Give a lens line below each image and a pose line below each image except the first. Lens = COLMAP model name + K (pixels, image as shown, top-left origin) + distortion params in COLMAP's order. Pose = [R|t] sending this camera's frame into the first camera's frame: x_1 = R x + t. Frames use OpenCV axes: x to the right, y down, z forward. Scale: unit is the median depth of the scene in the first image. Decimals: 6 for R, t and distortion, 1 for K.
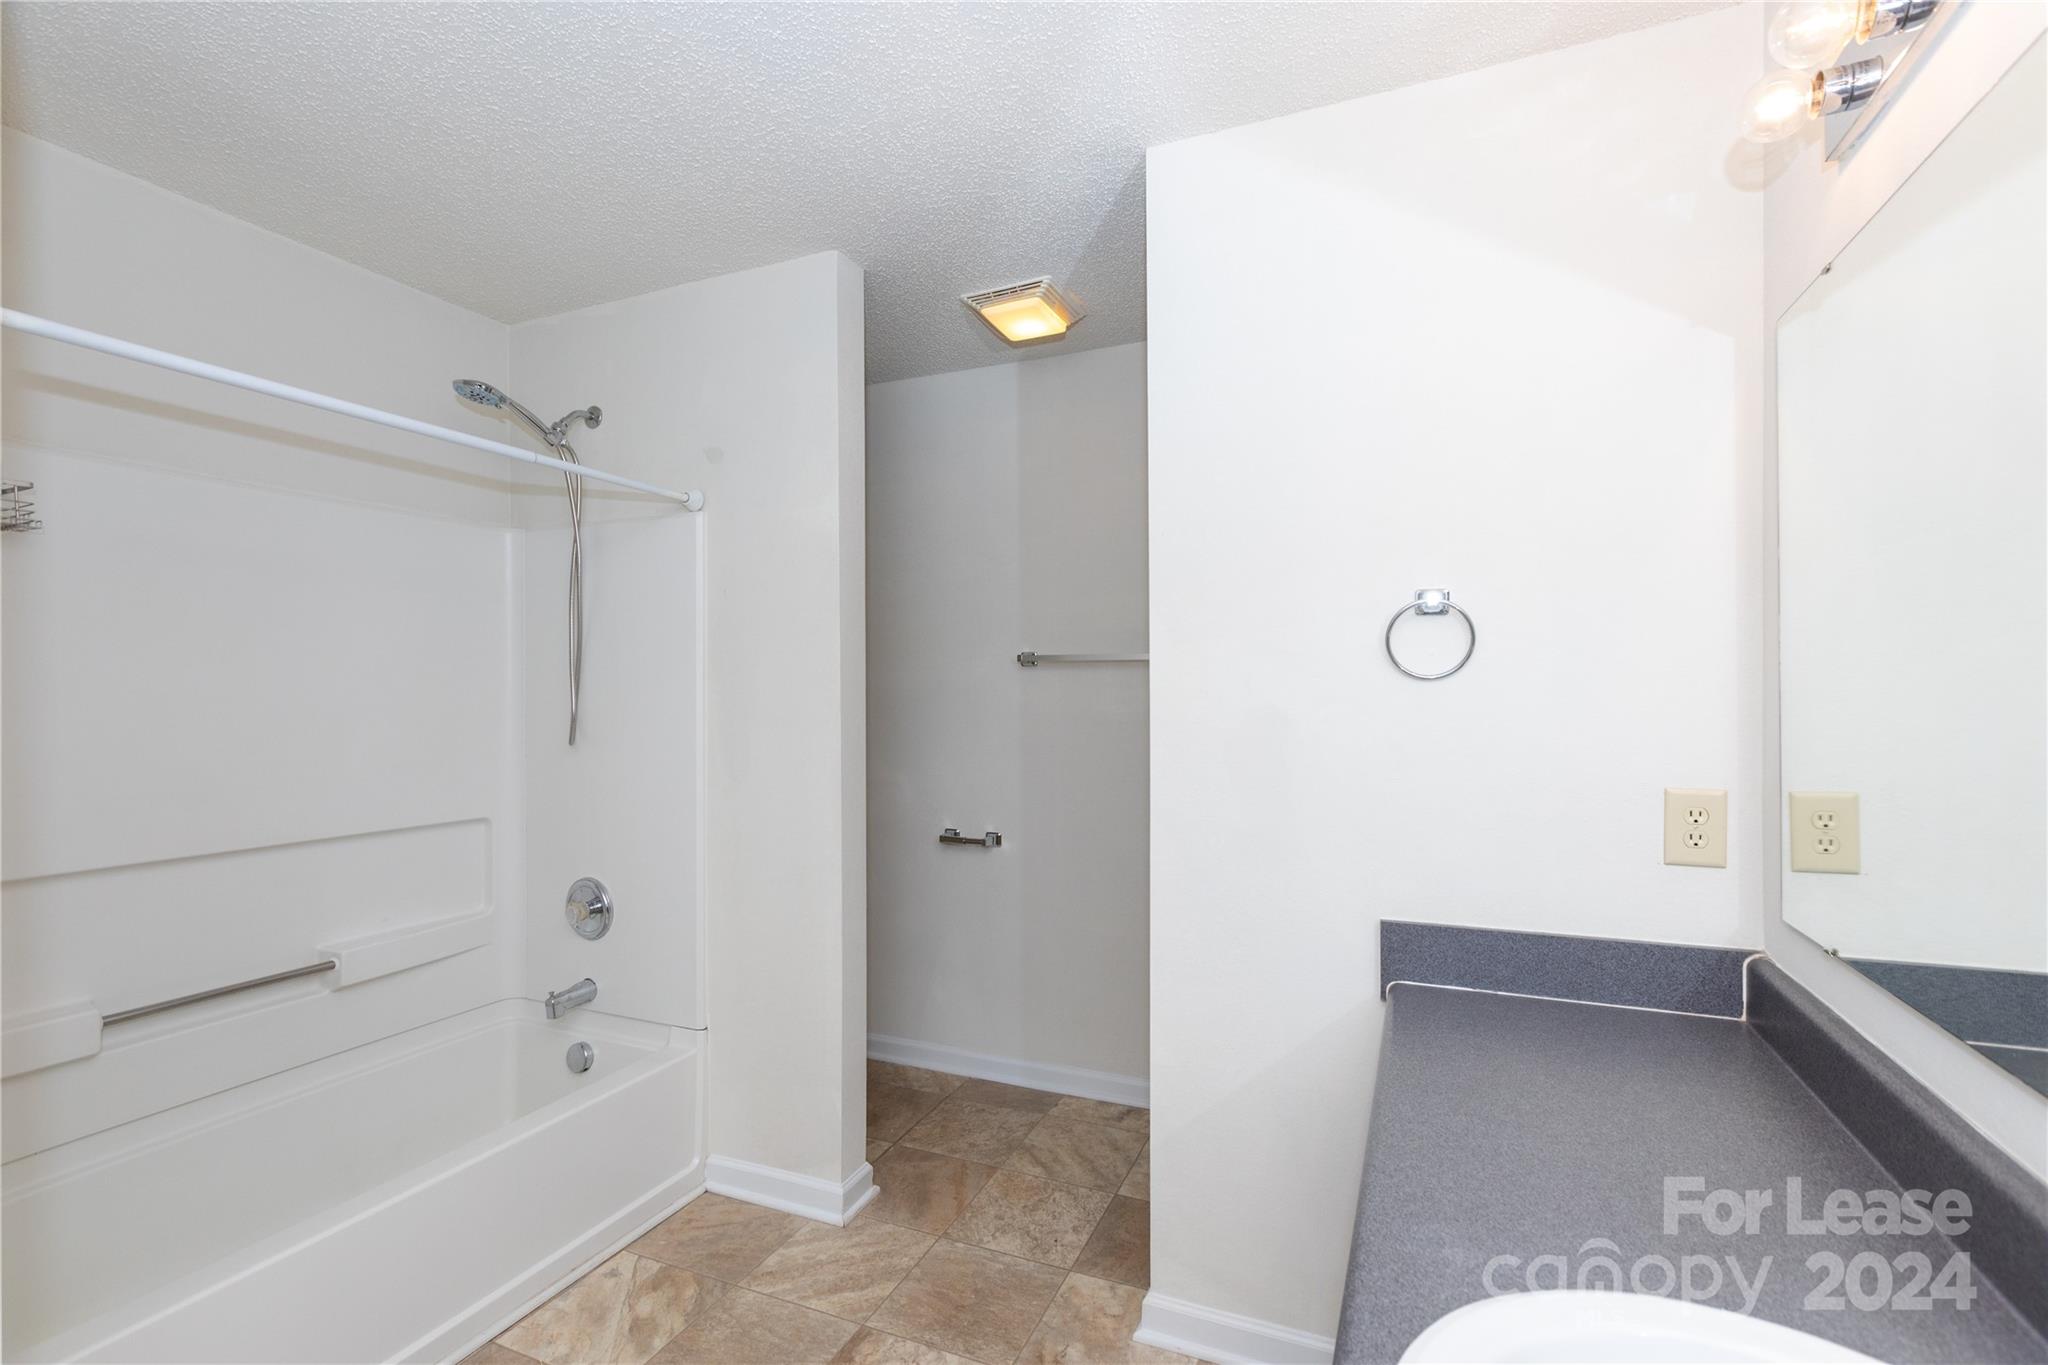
lens RADIAL K [[931.2, 0, 1025.3], [0, 931.2, 699.1], [0, 0, 1]] dist [-0.002064, 0.000771]
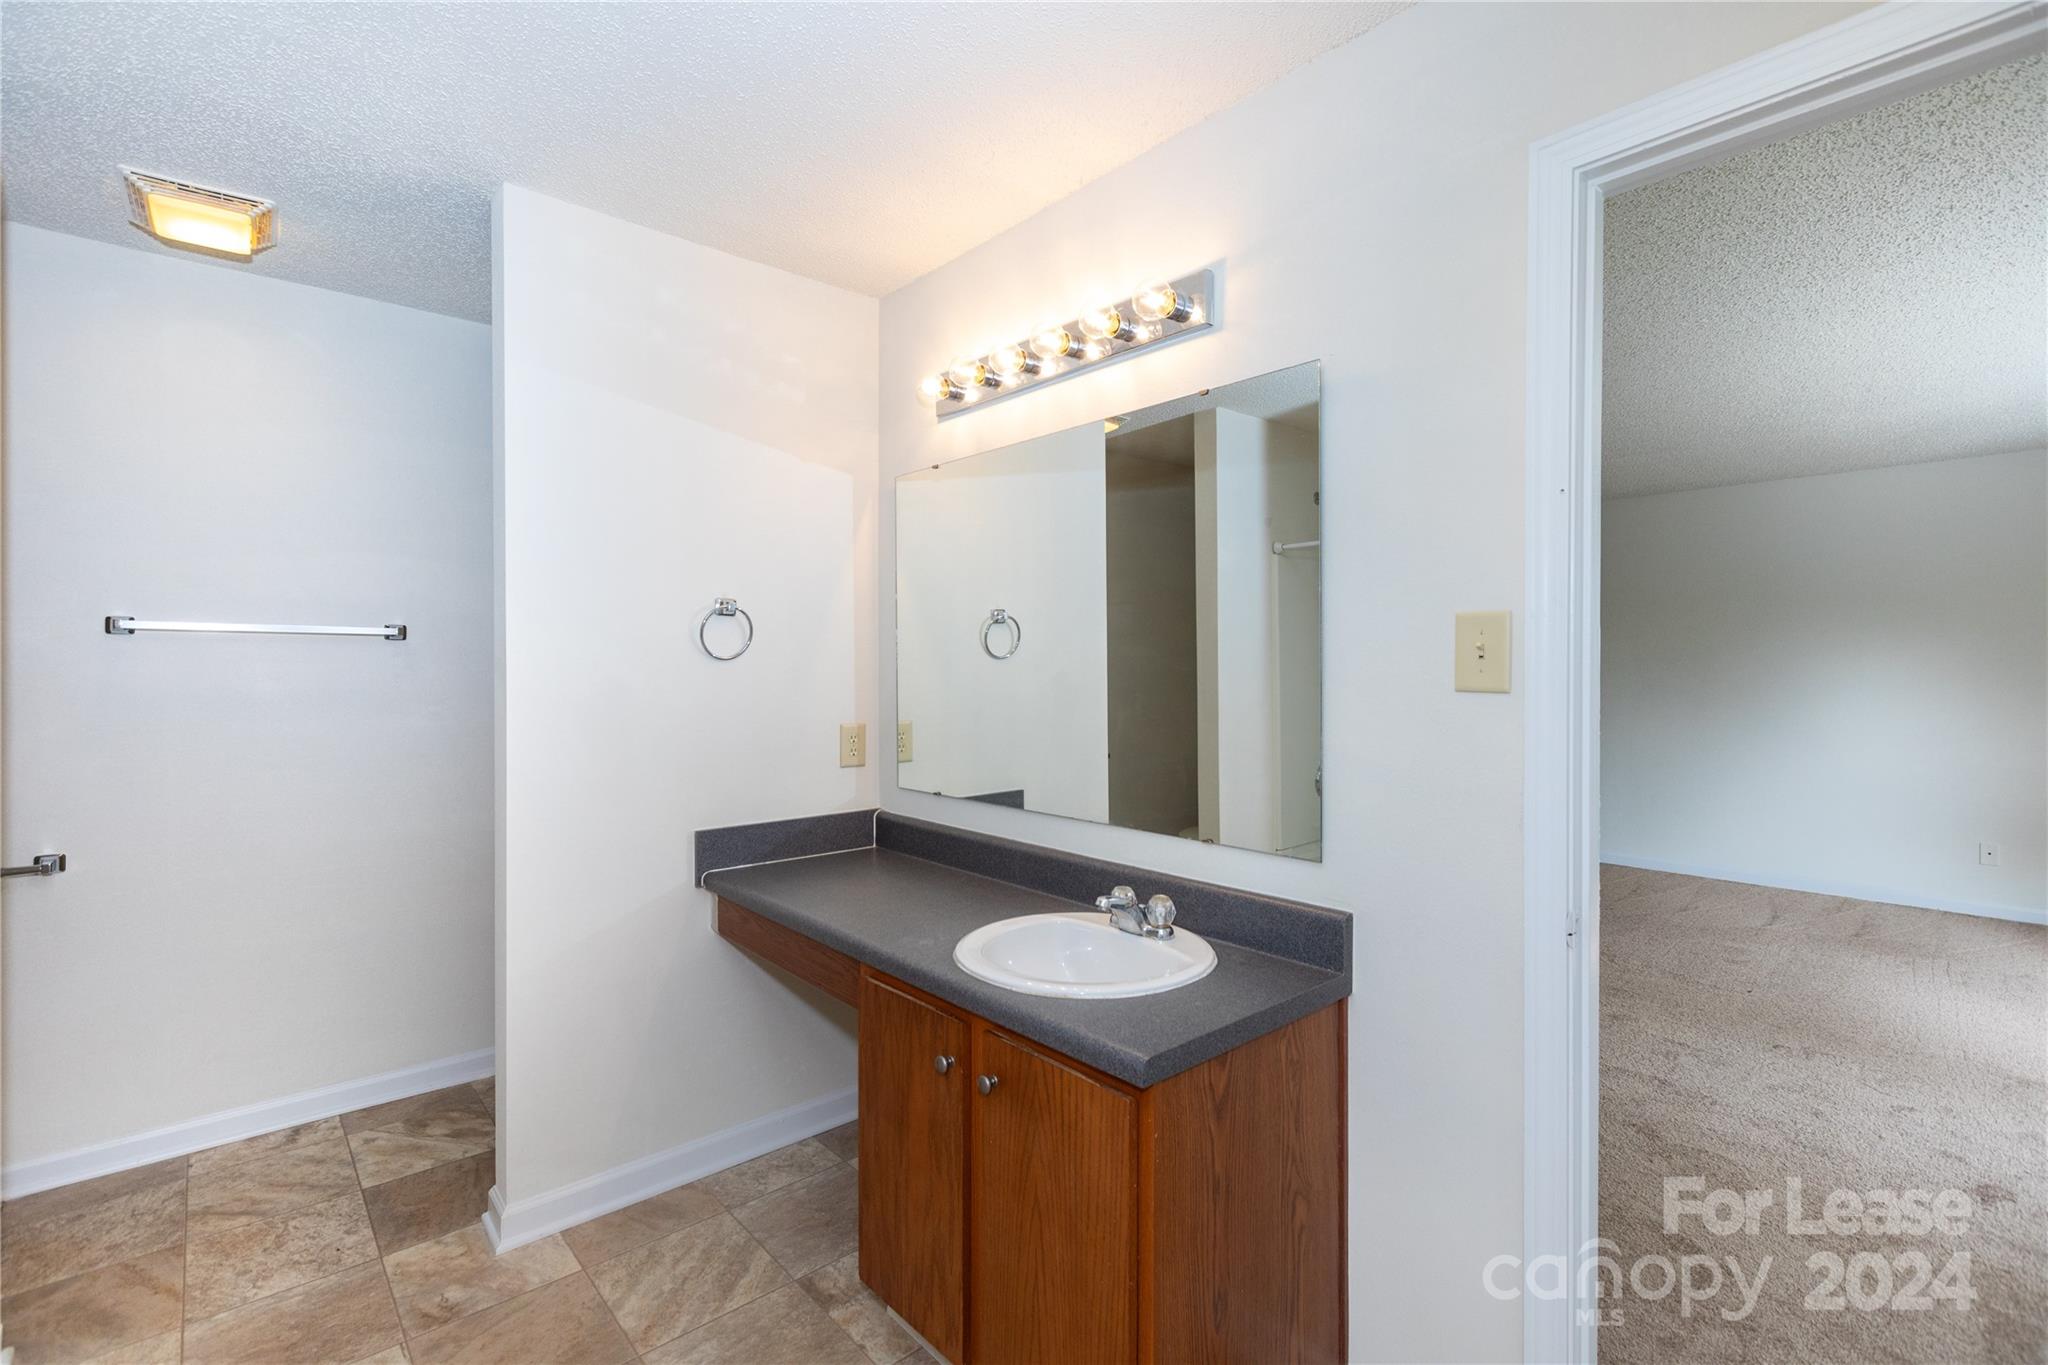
lens RADIAL K [[931.2, 0, 1020.8], [0, 931.2, 670.4], [0, 0, 1]] dist [-0.002064, 0.000771]
pose [[0.424262, -0.003603, 0.905533, -0.501622], [0.005049, 0.999986, 0.001613, -0.002922], [-0.905526, 0.003888, 0.424274, -0.027509]]
